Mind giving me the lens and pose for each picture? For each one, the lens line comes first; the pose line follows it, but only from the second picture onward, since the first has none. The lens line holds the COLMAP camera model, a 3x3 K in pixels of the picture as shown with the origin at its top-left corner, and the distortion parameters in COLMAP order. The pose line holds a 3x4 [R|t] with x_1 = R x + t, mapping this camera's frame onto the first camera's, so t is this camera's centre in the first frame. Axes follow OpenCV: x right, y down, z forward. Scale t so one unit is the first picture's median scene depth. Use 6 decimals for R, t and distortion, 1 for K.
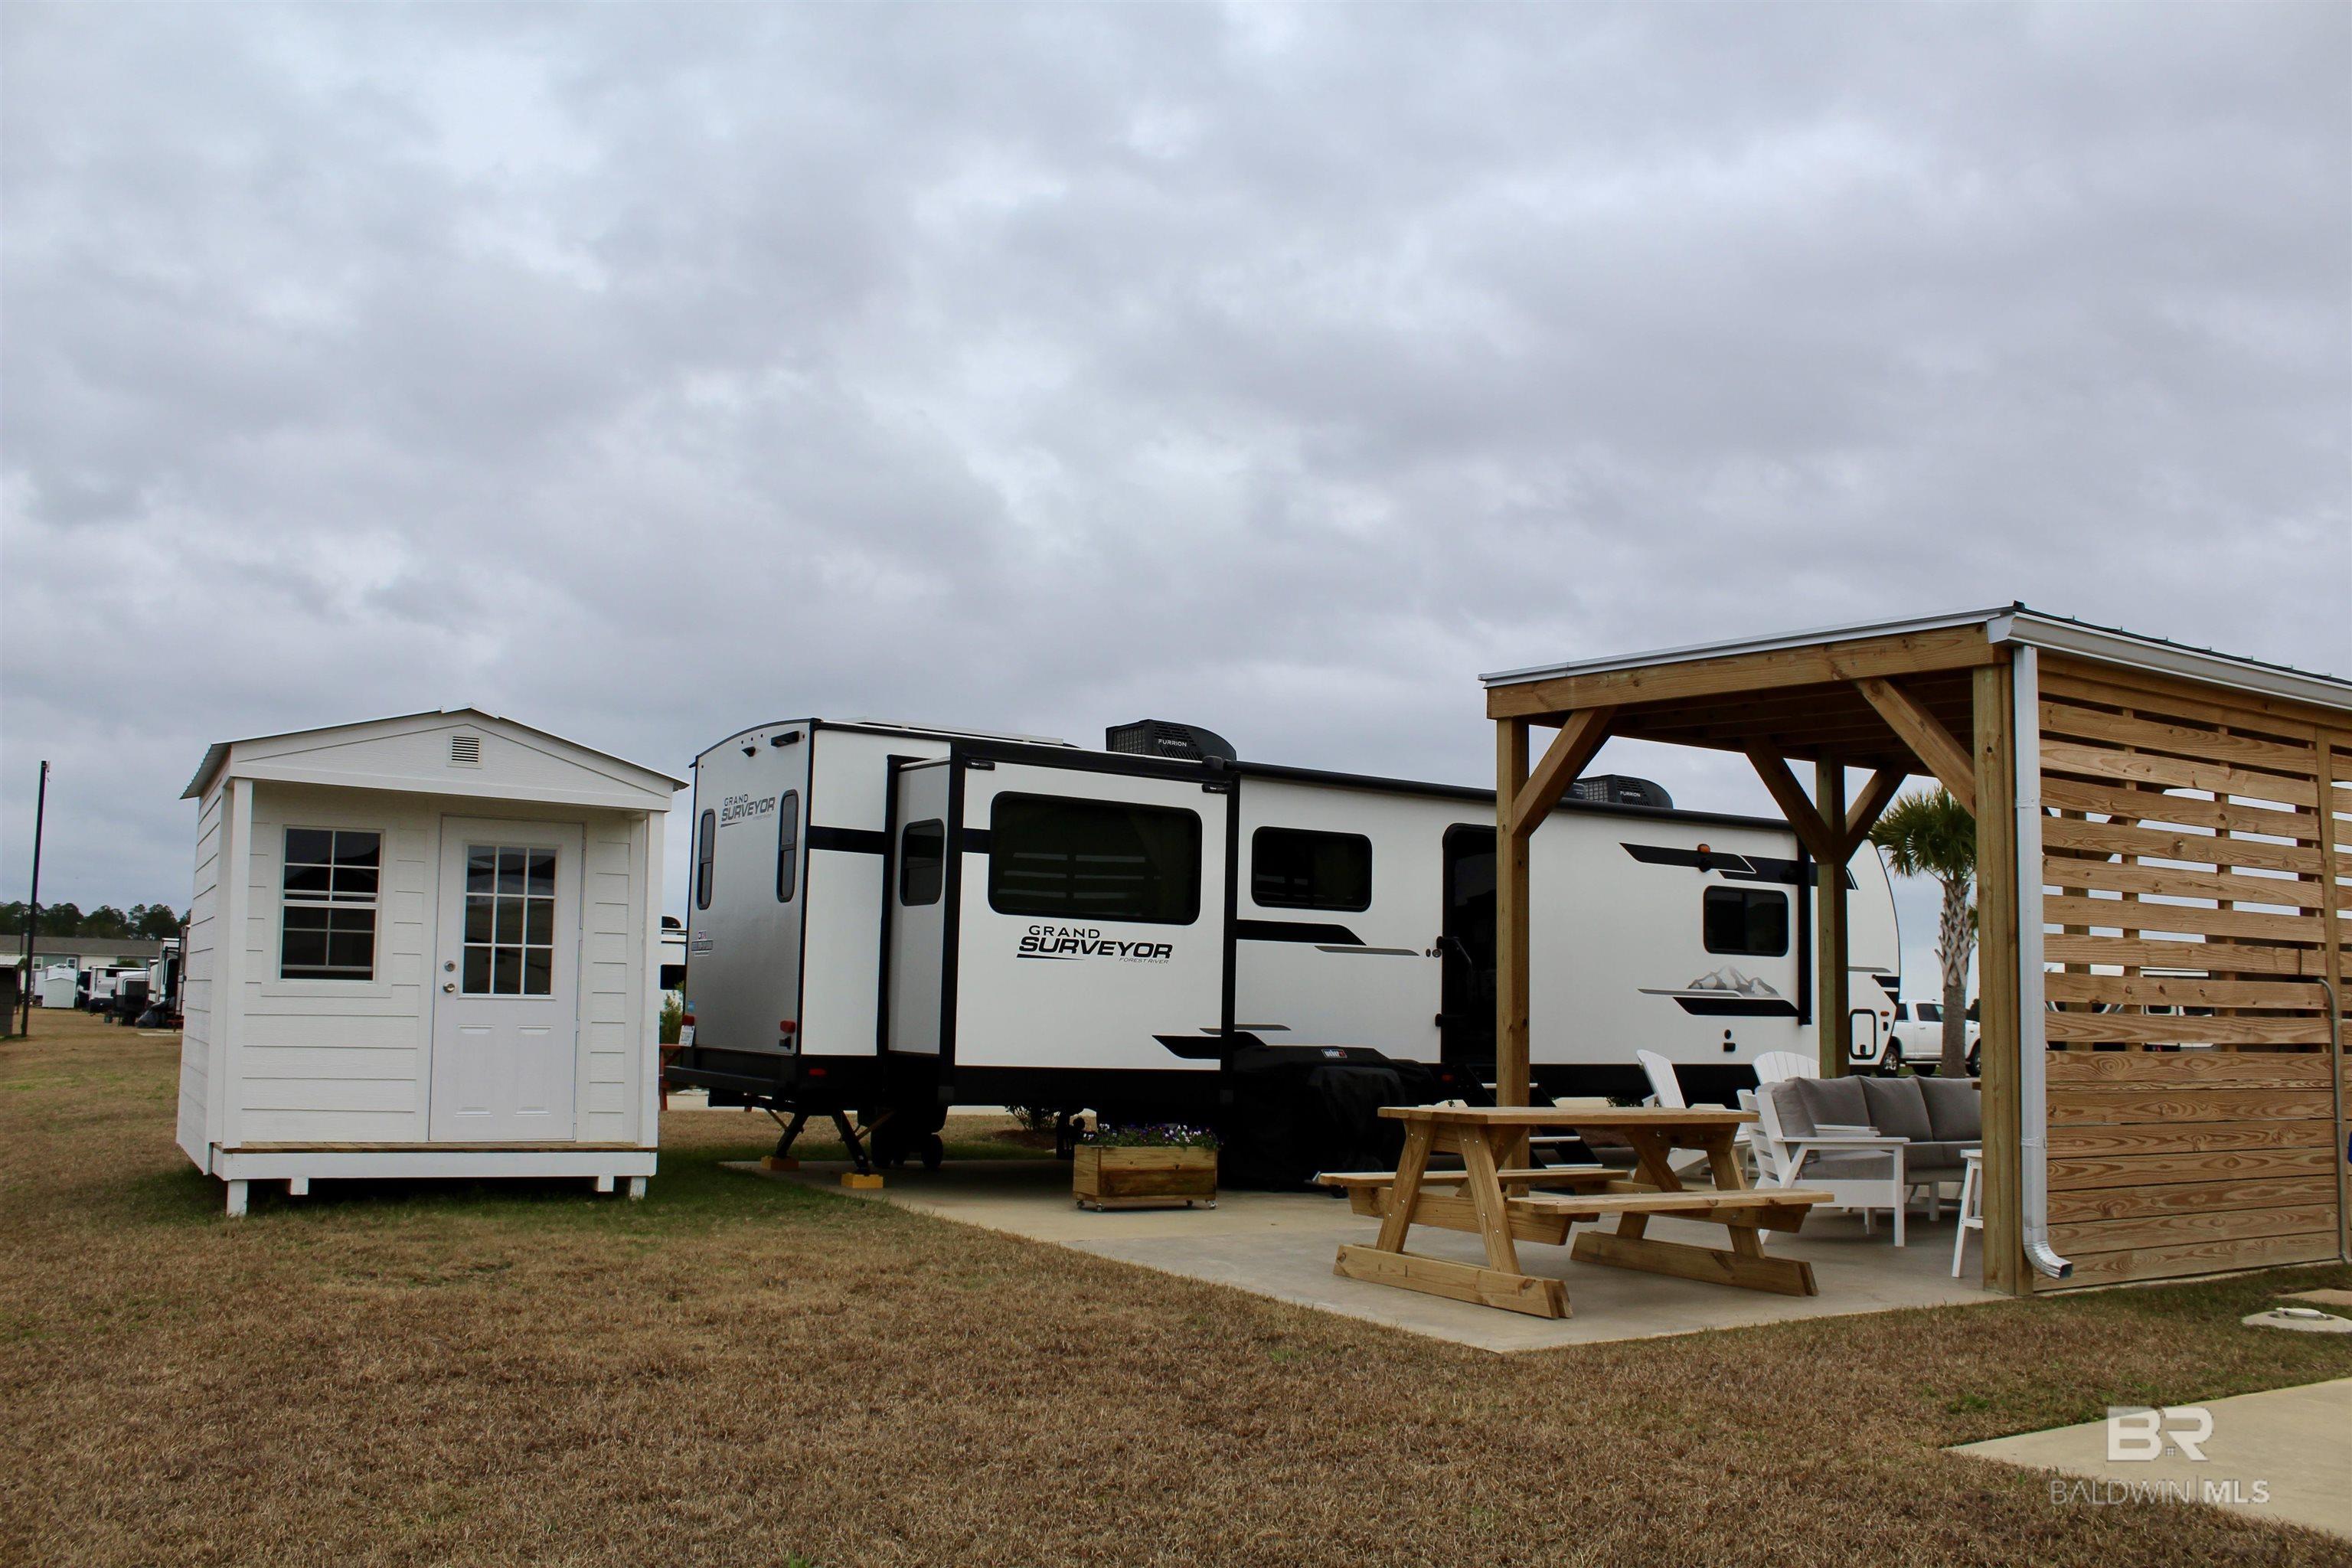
lens RADIAL K [[1963.5, 0, 1186.2], [0, 1963.5, 796.2], [0, 0, 1]] dist [-0.165150, 0.137565]
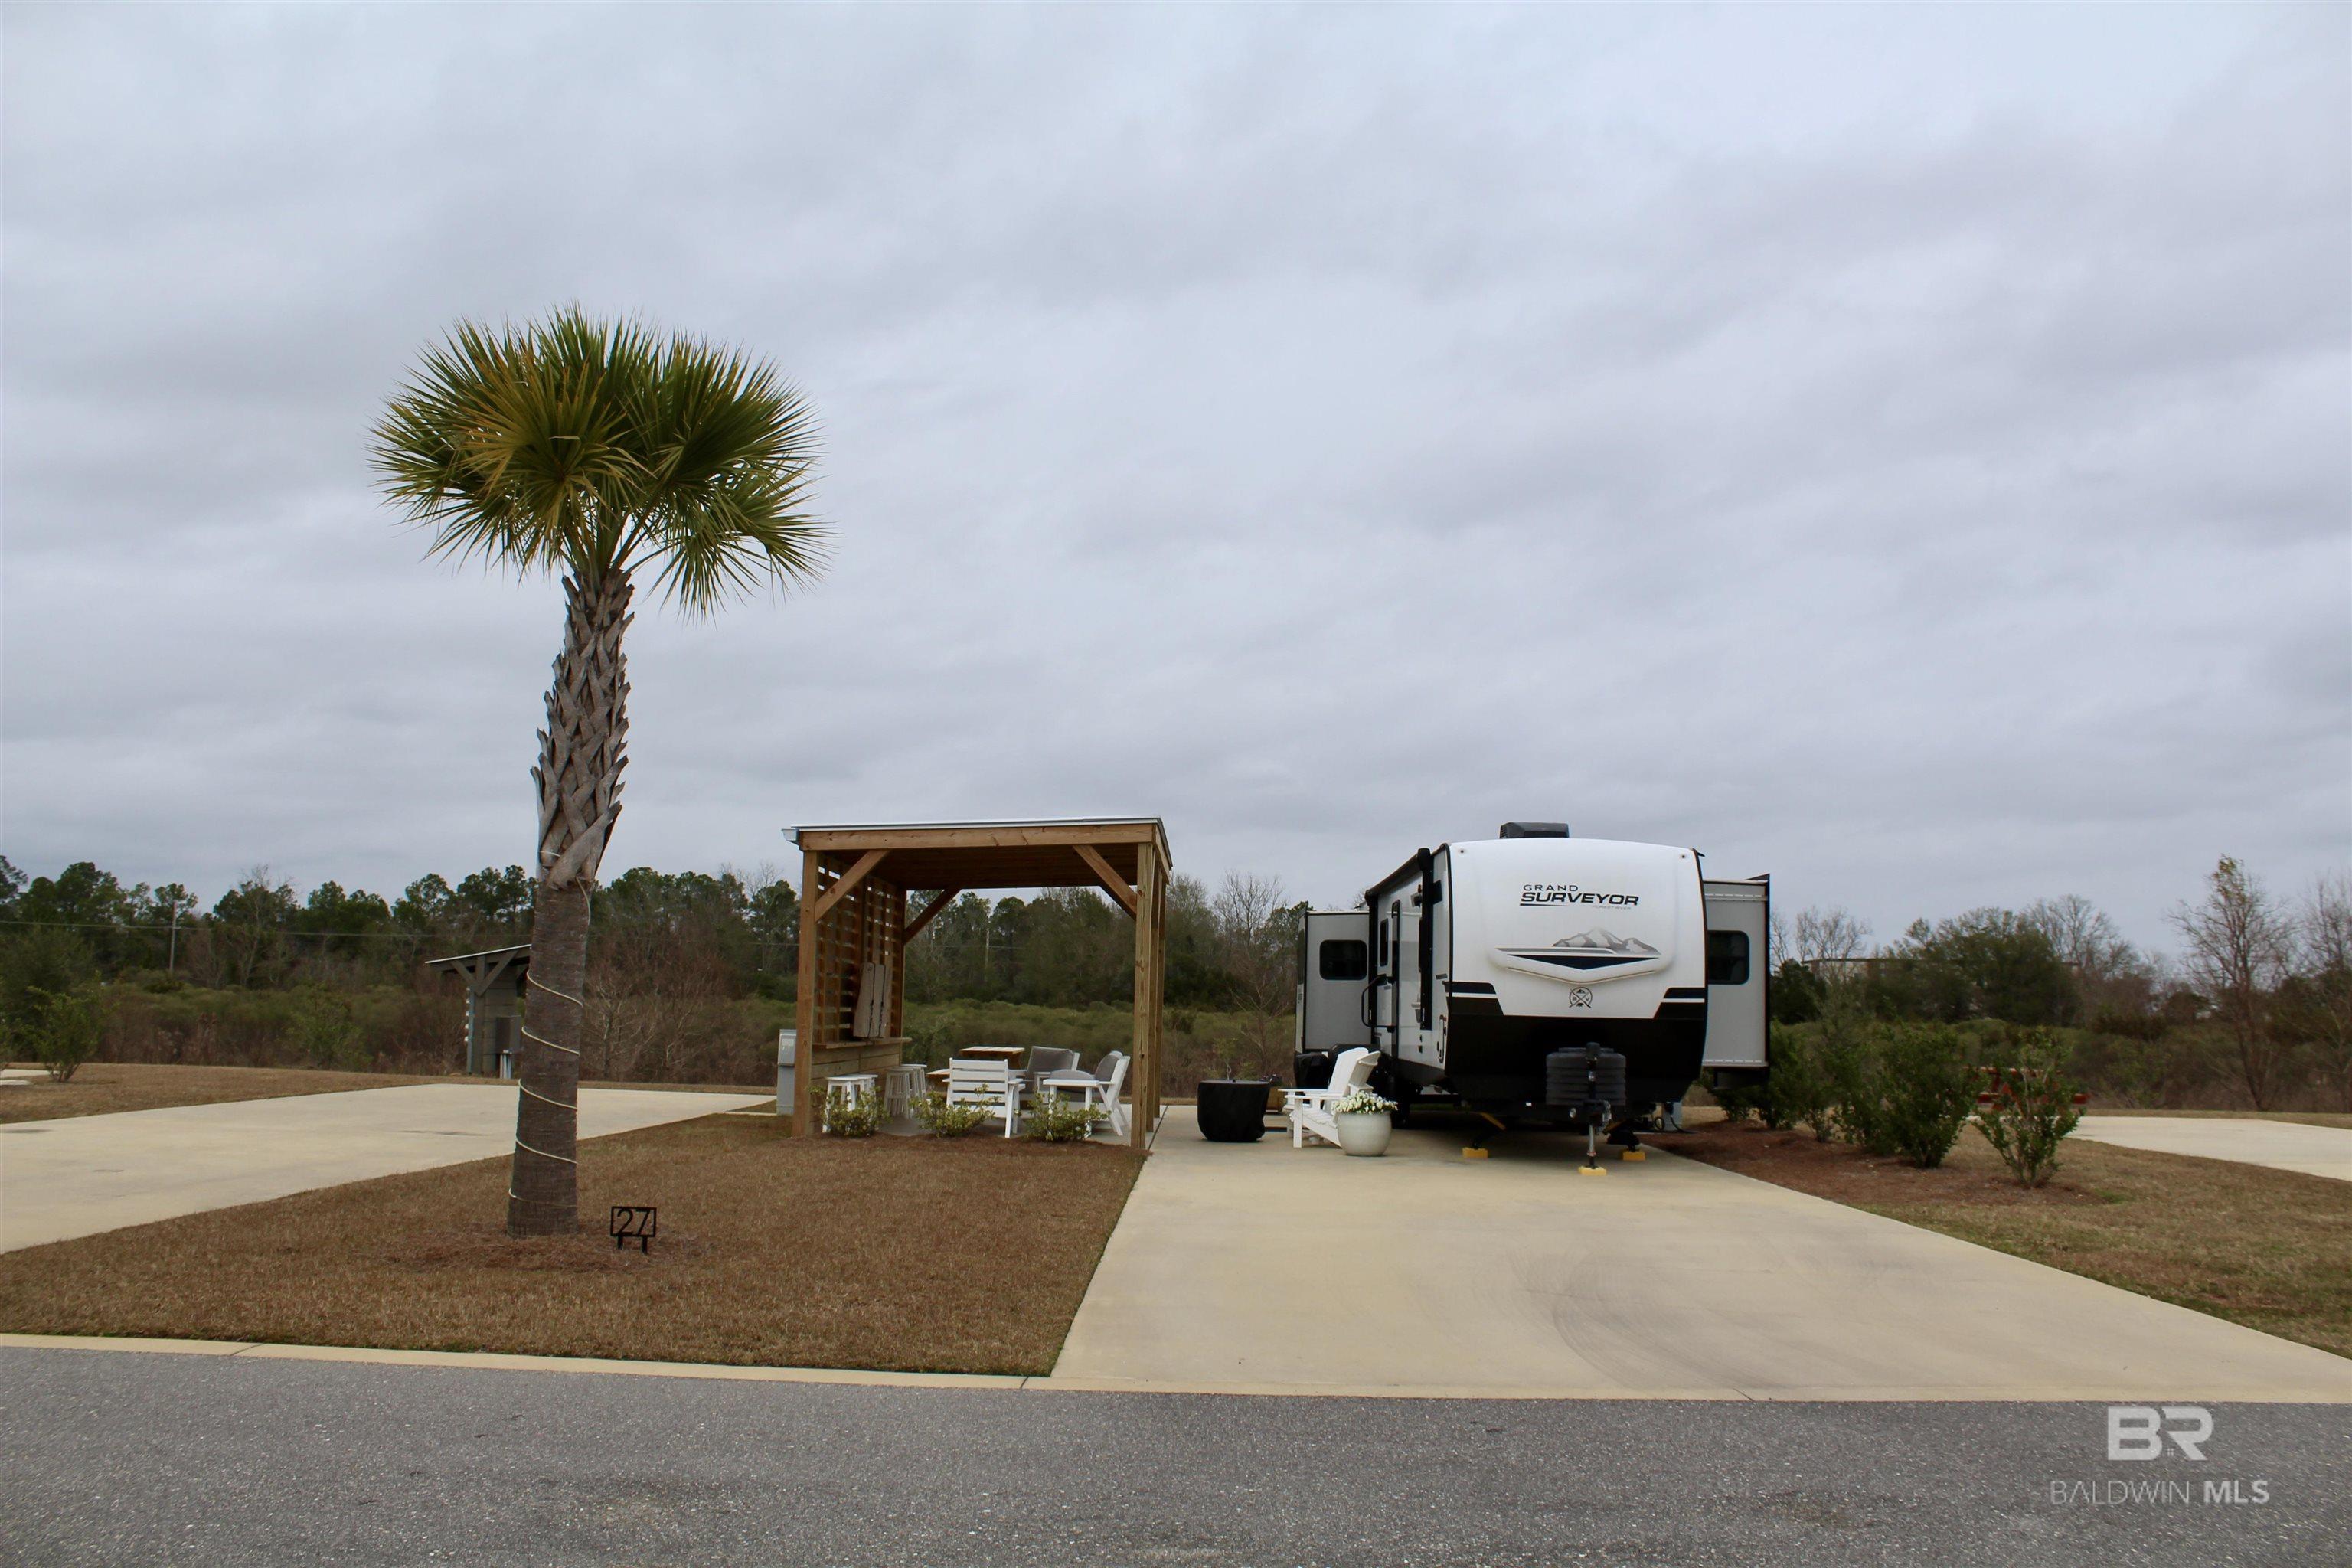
lens RADIAL K [[1956.0, 0, 1184.6], [0, 1956.0, 782.2], [0, 0, 1]] dist [-0.164521, 0.142718]
pose [[-0.539088, -0.133615, -0.831584, 1.782494], [0.062535, 0.978261, -0.197723, 0.252733], [0.839925, -0.158593, -0.519013, 1.960222]]
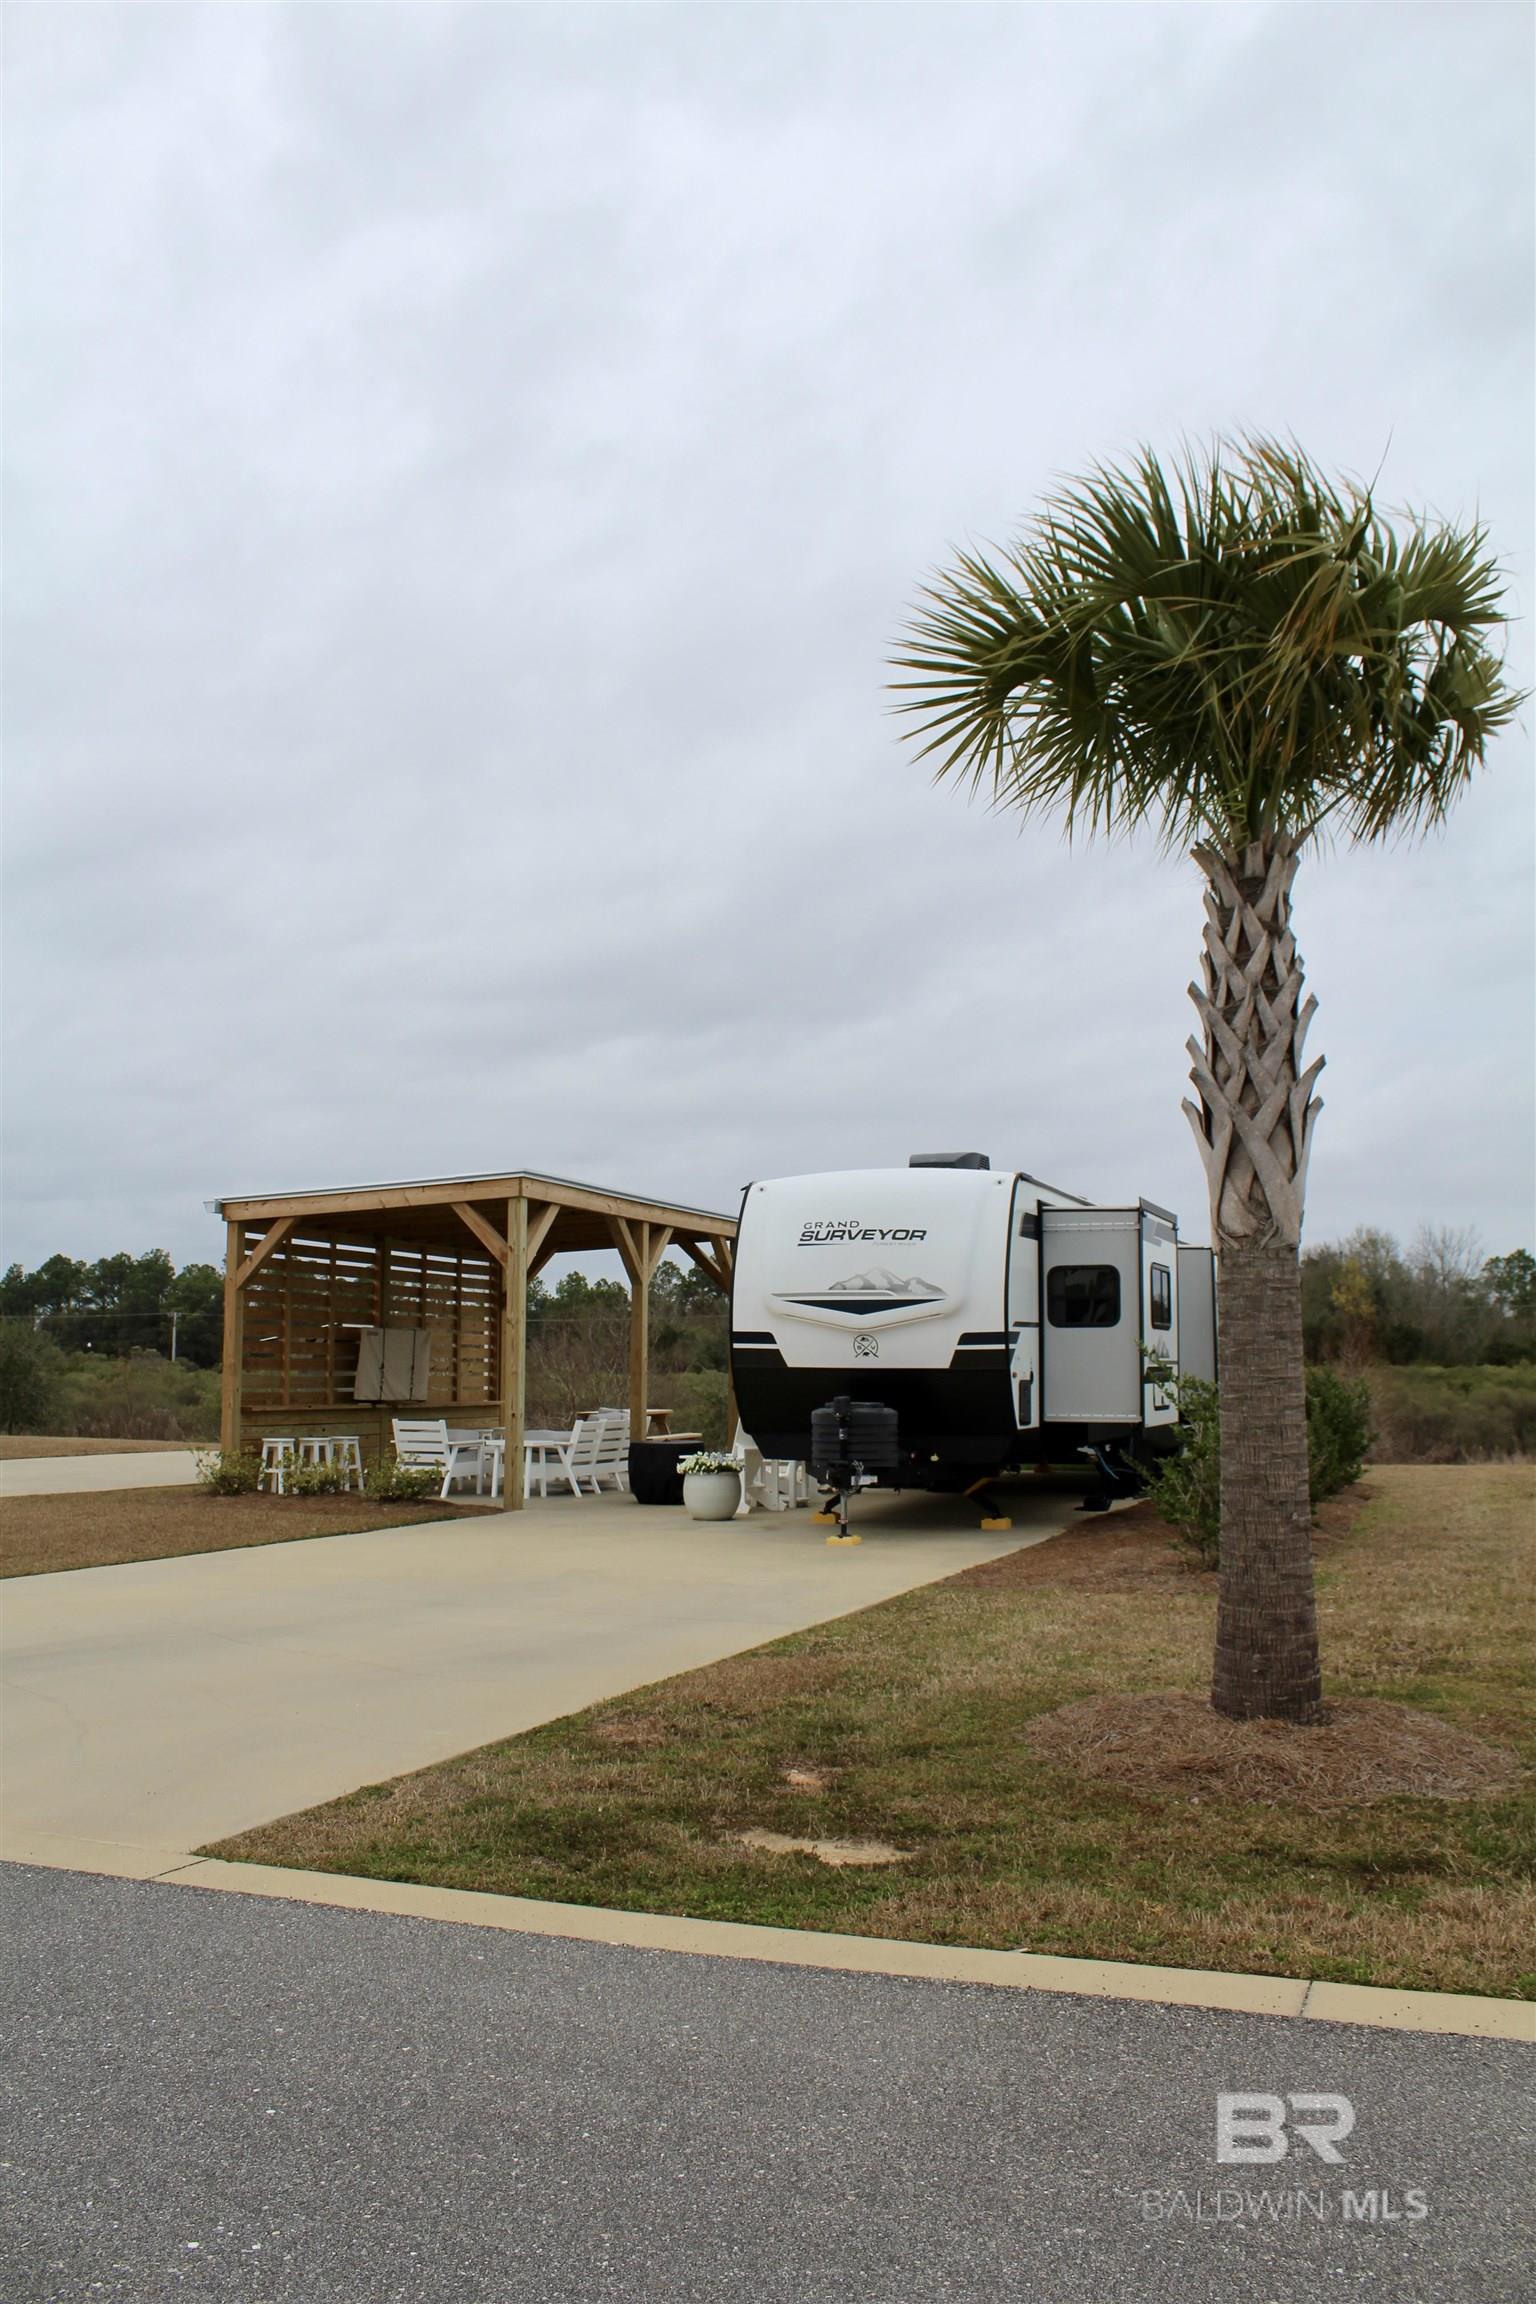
lens RADIAL K [[1916.1, 0, 756.6], [0, 1916.1, 1145.6], [0, 0, 1]] dist [-0.164521, 0.142718]
pose [[-0.800074, -0.095558, -0.592242, 1.249977], [0.047521, 0.974034, -0.221357, 0.288910], [0.598016, -0.205247, -0.774759, 2.381583]]
